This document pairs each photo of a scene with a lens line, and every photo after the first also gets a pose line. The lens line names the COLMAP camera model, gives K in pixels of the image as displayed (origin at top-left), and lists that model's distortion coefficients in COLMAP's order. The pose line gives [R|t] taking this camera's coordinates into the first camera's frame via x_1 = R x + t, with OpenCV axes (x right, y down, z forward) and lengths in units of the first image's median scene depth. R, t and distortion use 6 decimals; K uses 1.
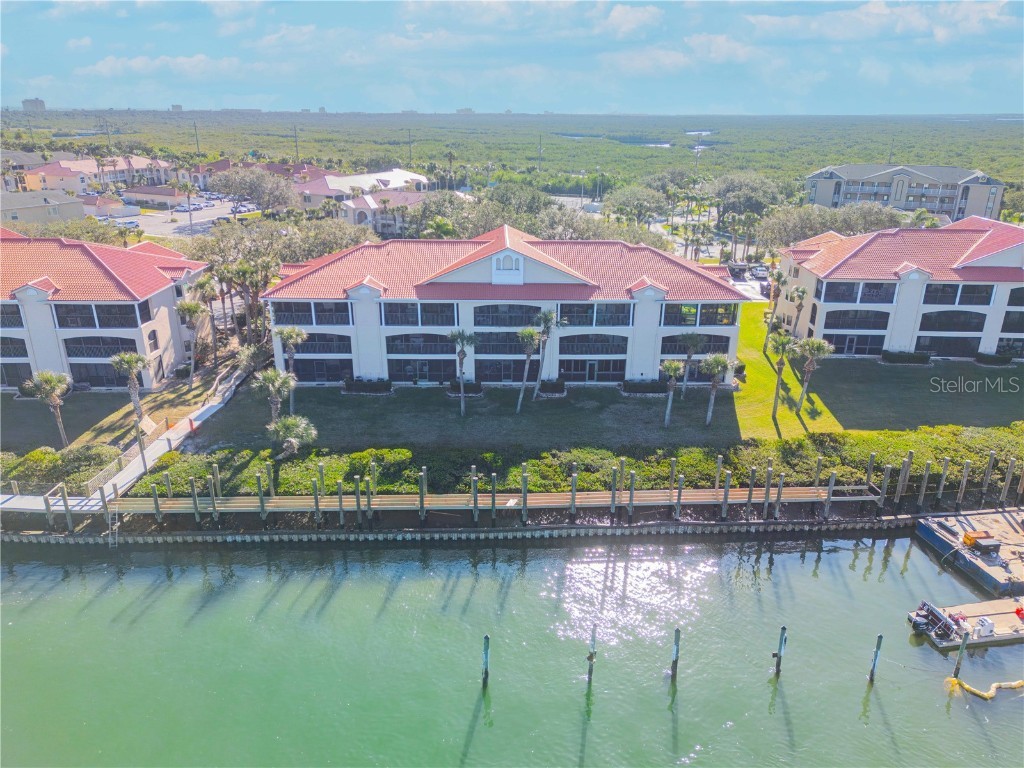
lens RADIAL K [[729.2, 0, 512.0], [0, 729.2, 384.0], [0, 0, 1]] dist [0.094038, -0.098835]
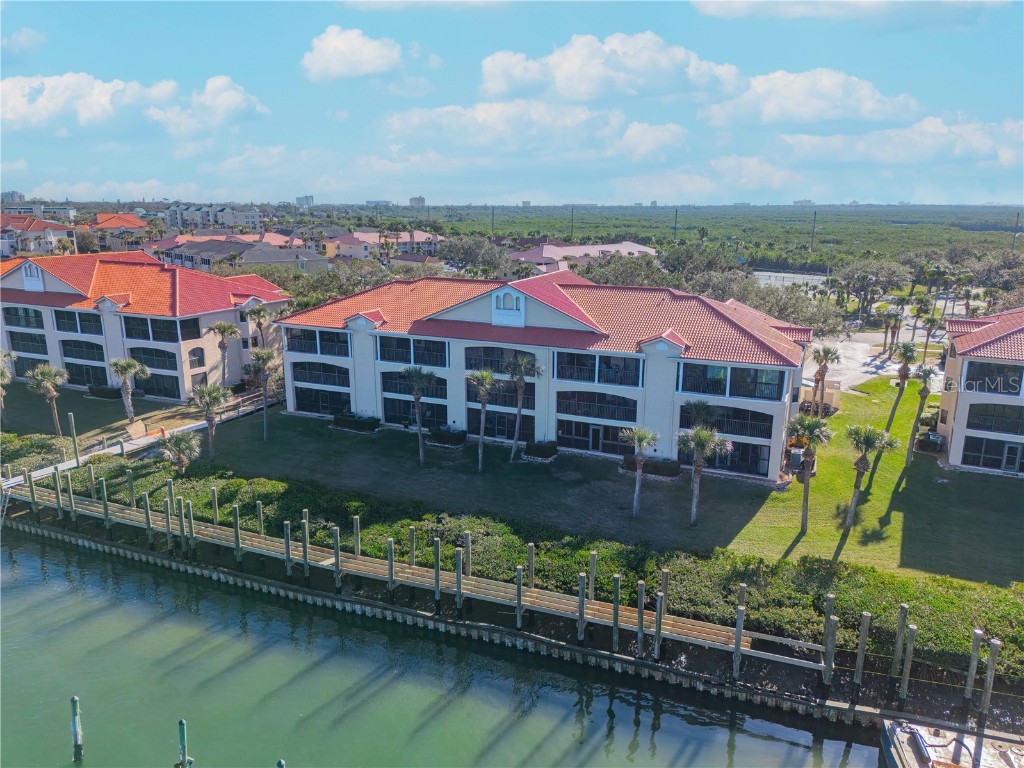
lens RADIAL K [[729.2, 0, 512.0], [0, 729.2, 384.0], [0, 0, 1]] dist [0.094038, -0.098835]
pose [[0.909092, 0.095500, -0.405502, 0.363549], [-0.141766, 0.986195, -0.085566, 0.005956], [0.391733, 0.135274, 0.910080, 0.218760]]
